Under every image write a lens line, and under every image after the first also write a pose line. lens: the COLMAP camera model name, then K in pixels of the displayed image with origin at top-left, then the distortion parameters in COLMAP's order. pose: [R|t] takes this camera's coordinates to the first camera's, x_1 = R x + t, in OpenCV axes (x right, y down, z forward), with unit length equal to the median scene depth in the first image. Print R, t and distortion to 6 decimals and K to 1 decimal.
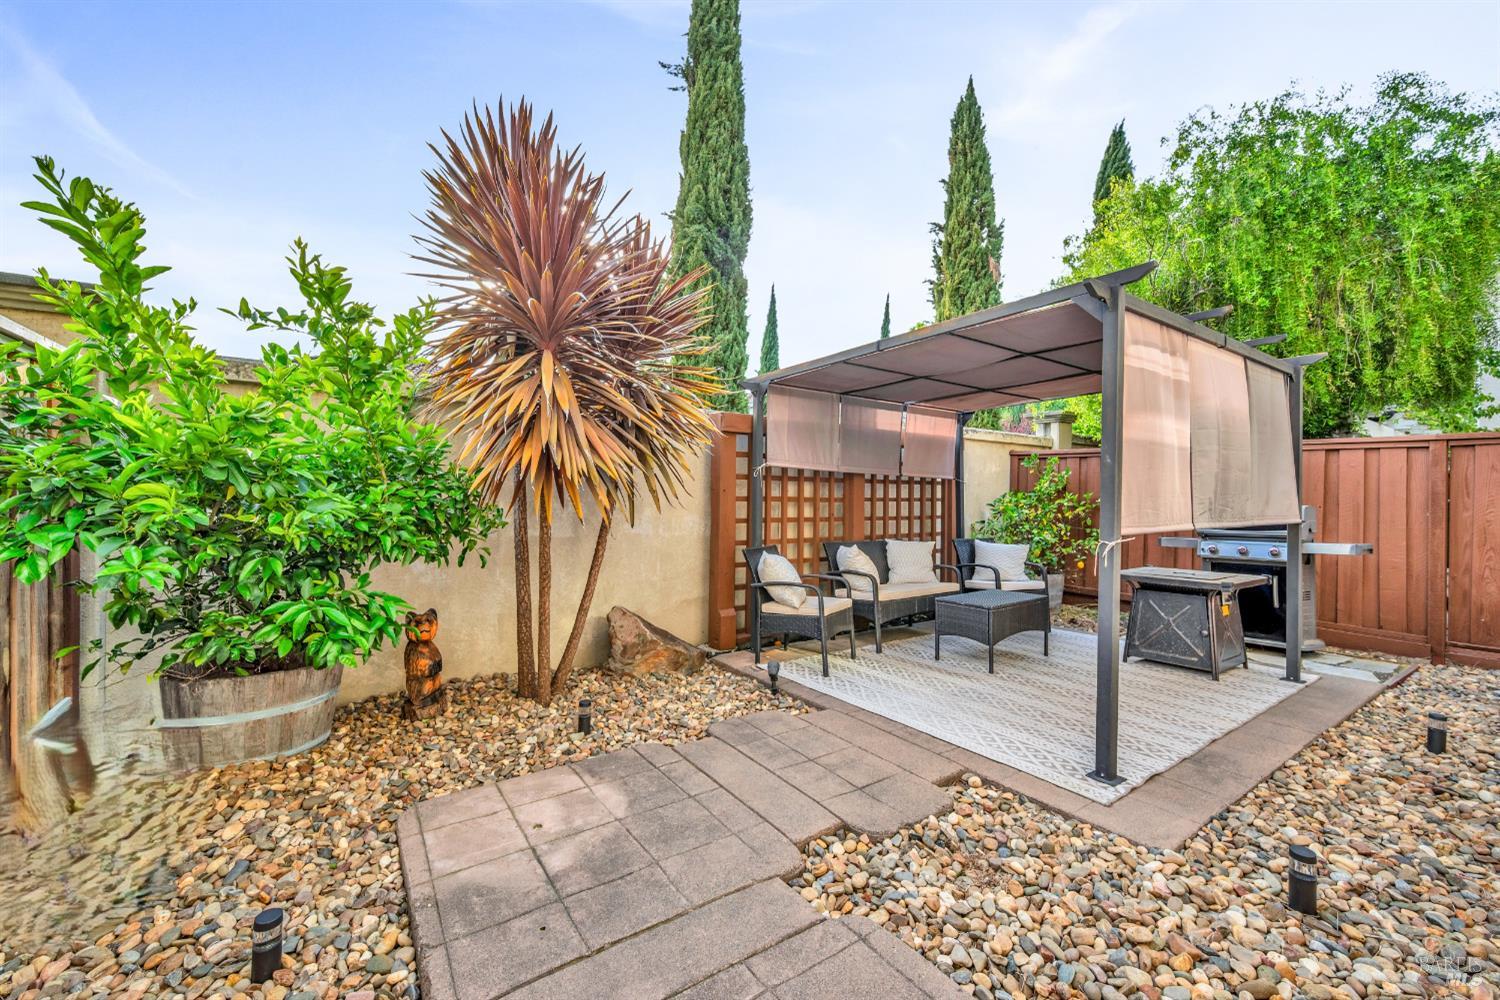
lens RADIAL K [[606.1, 0, 764.6], [0, 606.1, 493.2], [0, 0, 1]] dist [0.007593, 0.000136]
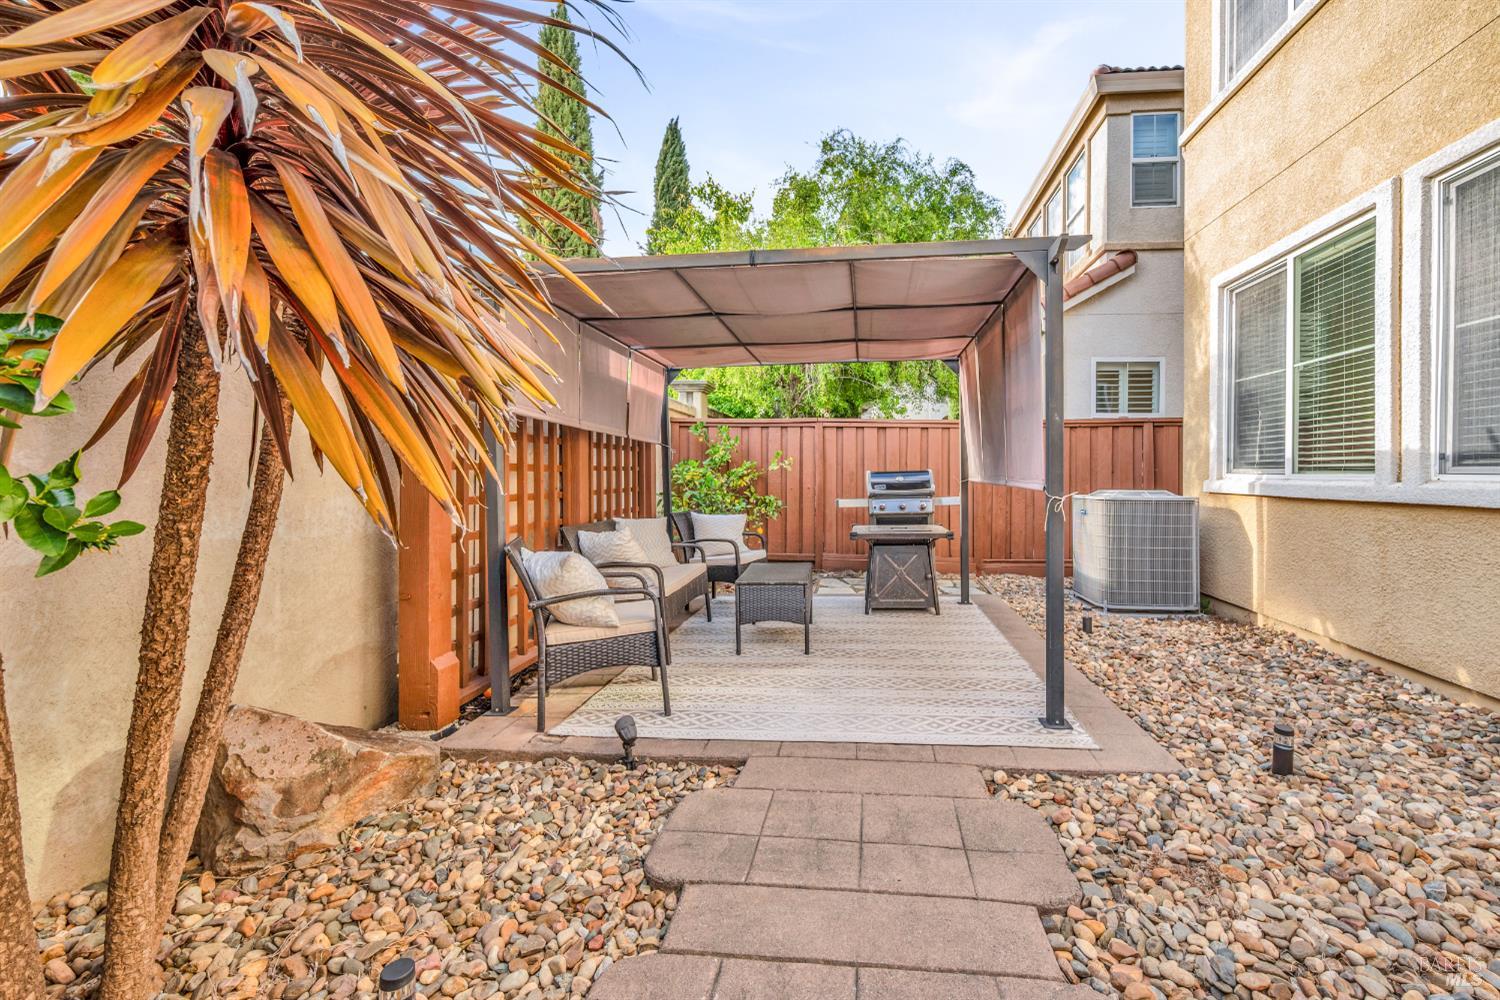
lens RADIAL K [[606.1, 0, 725.2], [0, 606.1, 479.9], [0, 0, 1]] dist [0.007593, 0.000136]
pose [[0.650048, -0.016553, 0.759713, -0.371662], [0.009359, 0.999861, 0.013777, 0.021202], [-0.759835, -0.001846, 0.650113, 0.481183]]
